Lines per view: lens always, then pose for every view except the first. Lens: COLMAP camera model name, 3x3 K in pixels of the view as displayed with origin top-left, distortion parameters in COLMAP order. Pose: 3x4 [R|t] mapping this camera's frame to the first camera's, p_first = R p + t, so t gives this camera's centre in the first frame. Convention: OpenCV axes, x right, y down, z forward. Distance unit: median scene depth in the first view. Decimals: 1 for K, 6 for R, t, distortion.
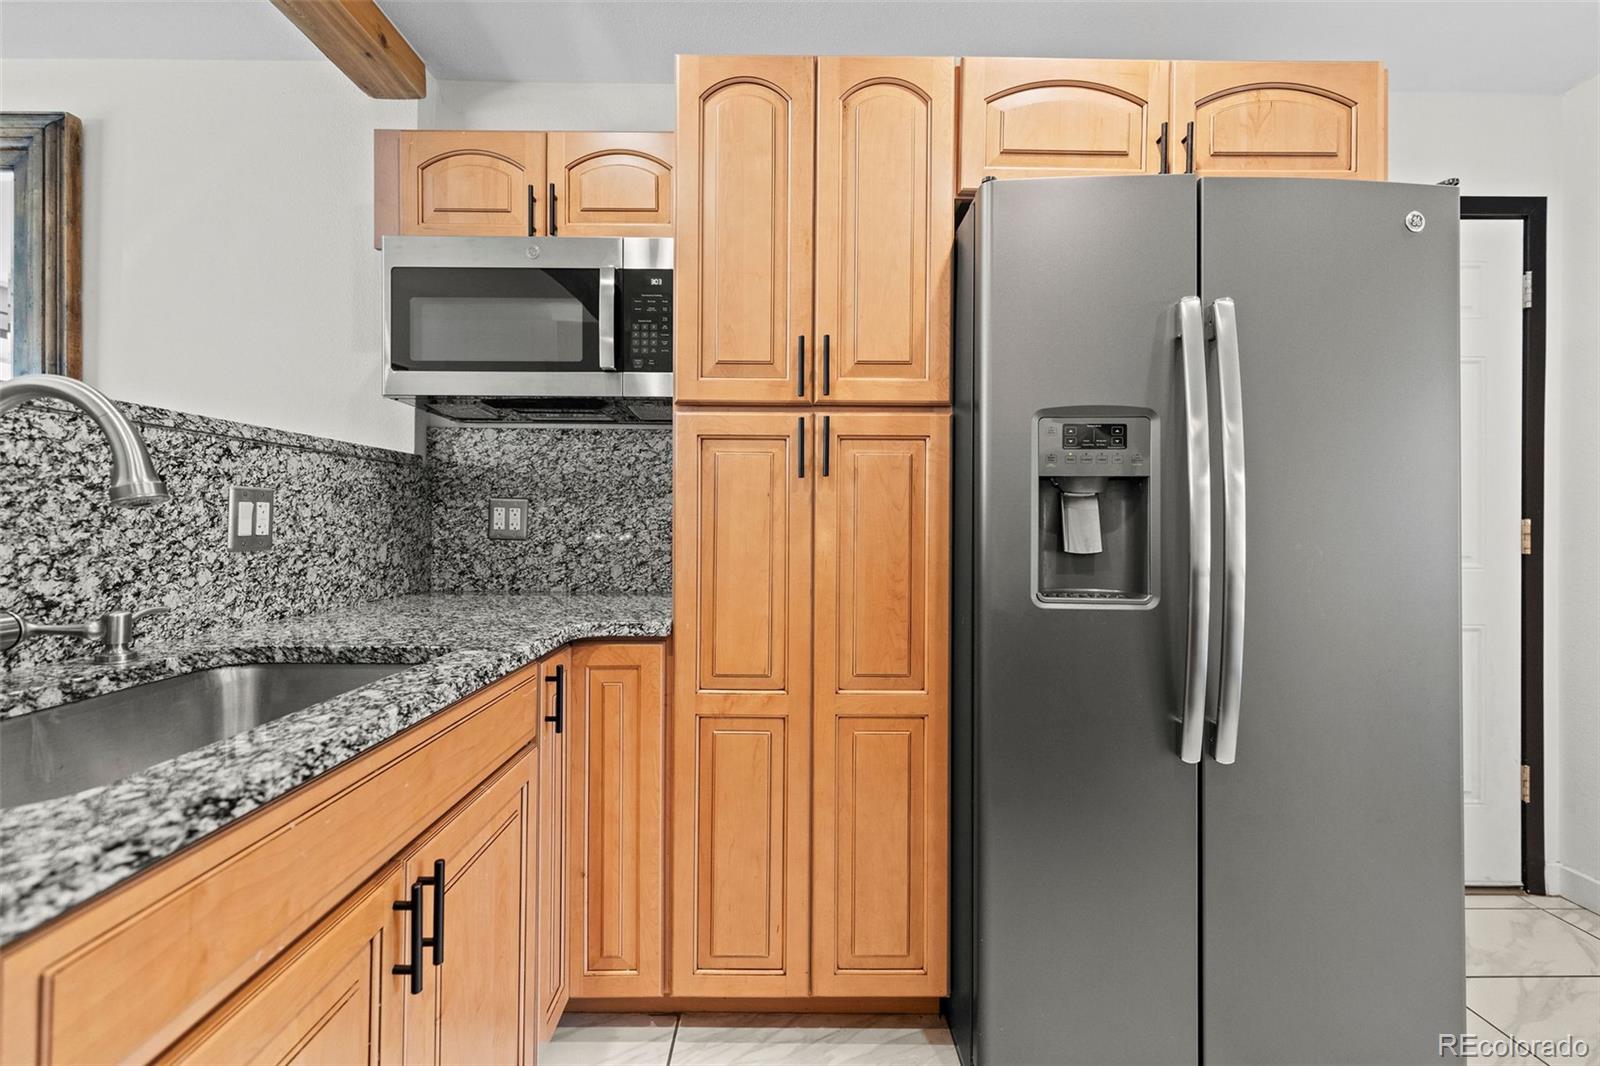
lens RADIAL K [[722.8, 0, 802.0], [0, 722.8, 517.4], [0, 0, 1]] dist [0.010575, -0.002430]
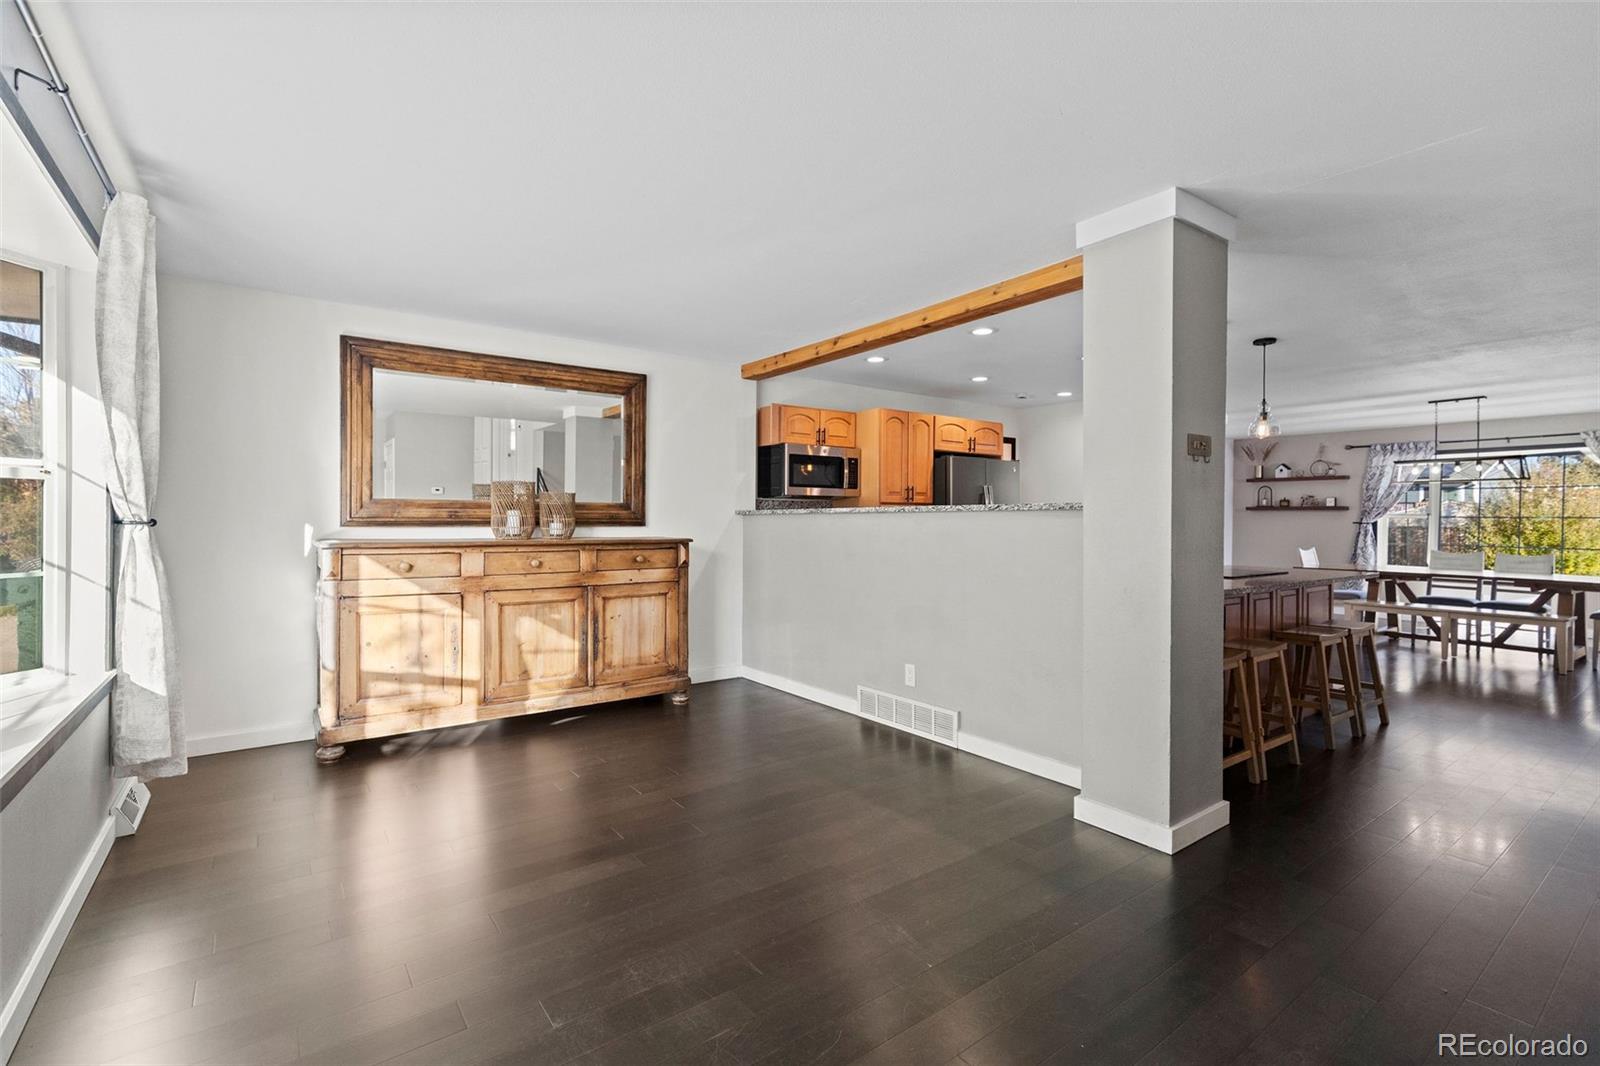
lens RADIAL K [[722.8, 0, 791.1], [0, 722.8, 527.3], [0, 0, 1]] dist [0.010575, -0.002430]
pose [[0.810745, -0.014025, 0.585232, -2.744979], [0.001192, 0.999750, 0.022306, -0.116784], [-0.585399, -0.017387, 0.810559, -1.742857]]
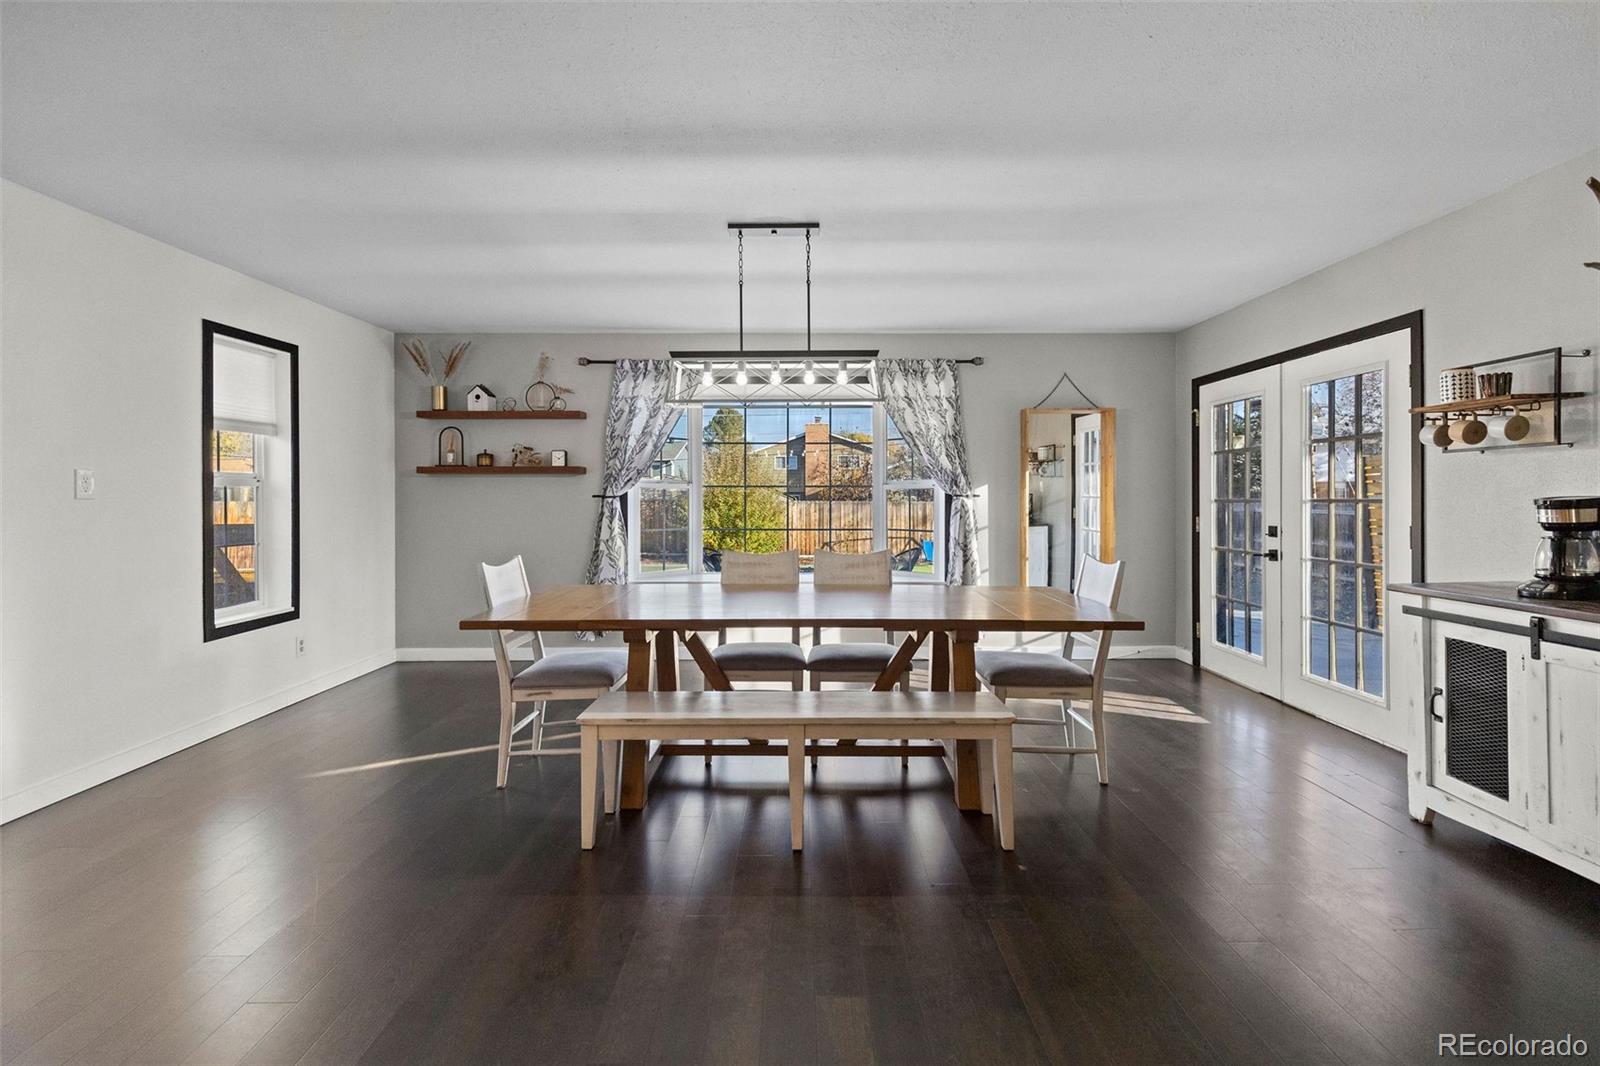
lens RADIAL K [[722.8, 0, 808.7], [0, 722.8, 500.9], [0, 0, 1]] dist [0.010575, -0.002430]
pose [[-0.007777, -0.018541, 0.999798, 1.261447], [-0.001820, 0.999827, 0.018527, -0.056320], [-0.999968, -0.001676, -0.007809, -0.541211]]
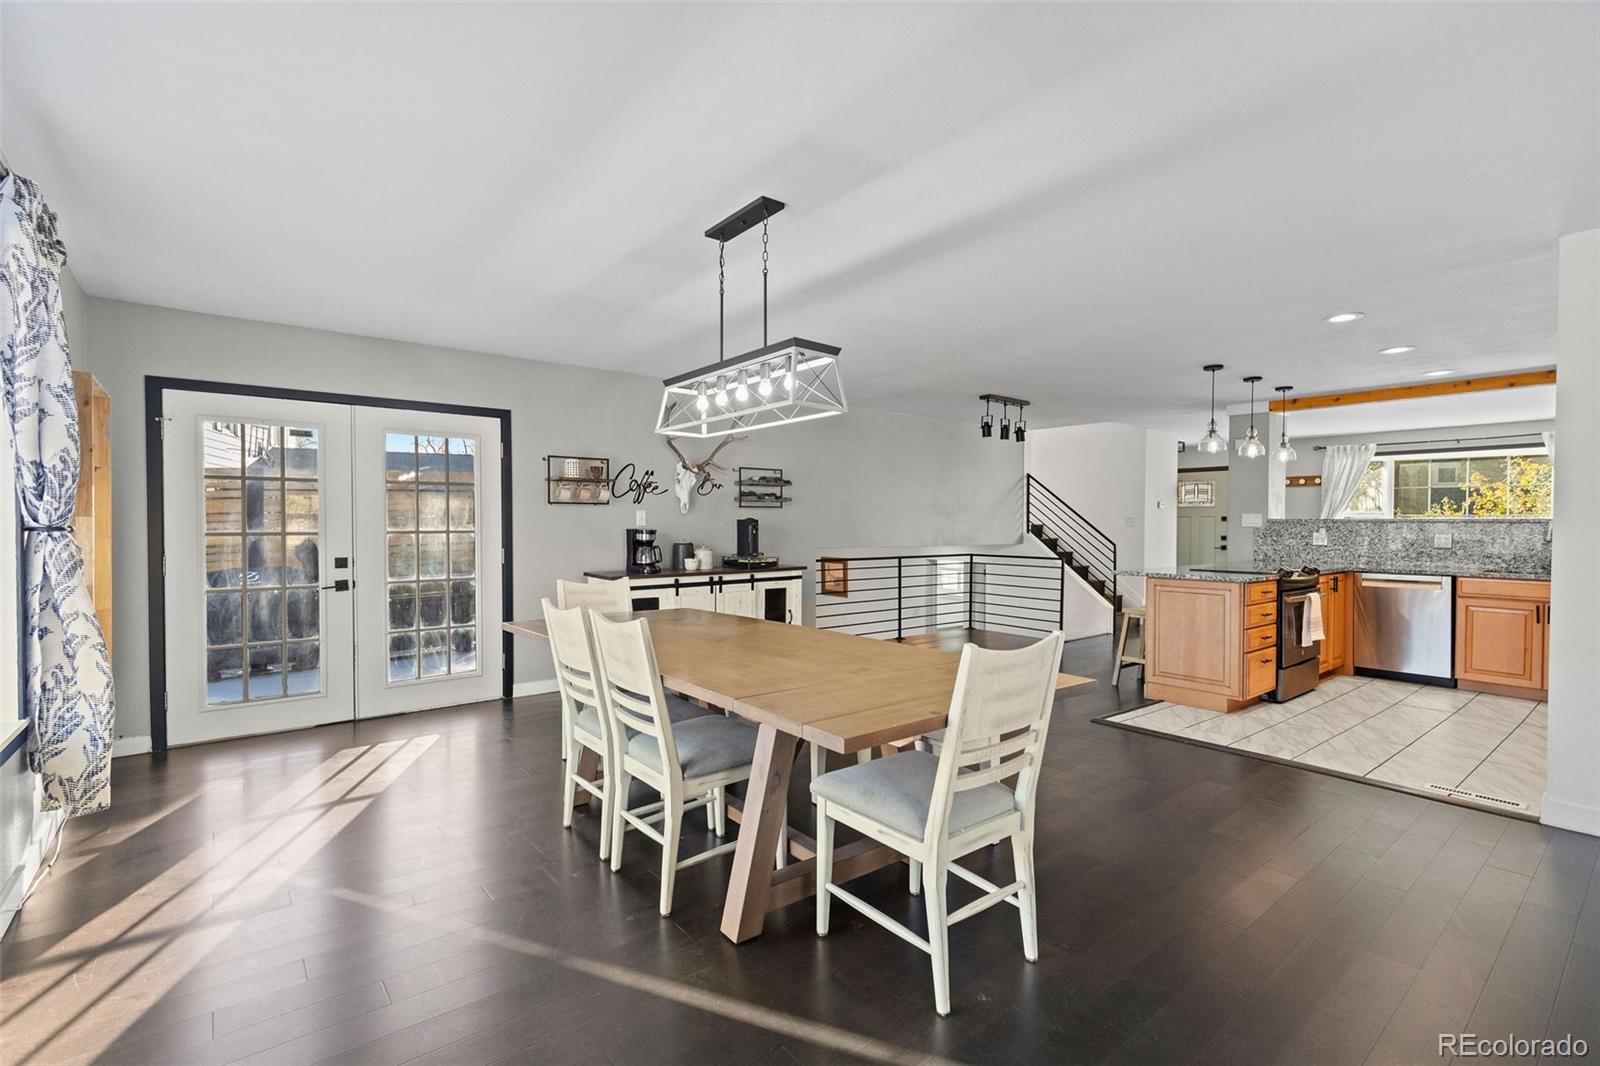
lens RADIAL K [[722.8, 0, 785.5], [0, 722.8, 534.5], [0, 0, 1]] dist [0.010575, -0.002430]
pose [[-0.790749, -0.002048, -0.612137, 4.443916], [-0.007712, 0.999948, 0.006618, -0.038478], [0.612092, 0.009954, -0.790724, 1.080146]]
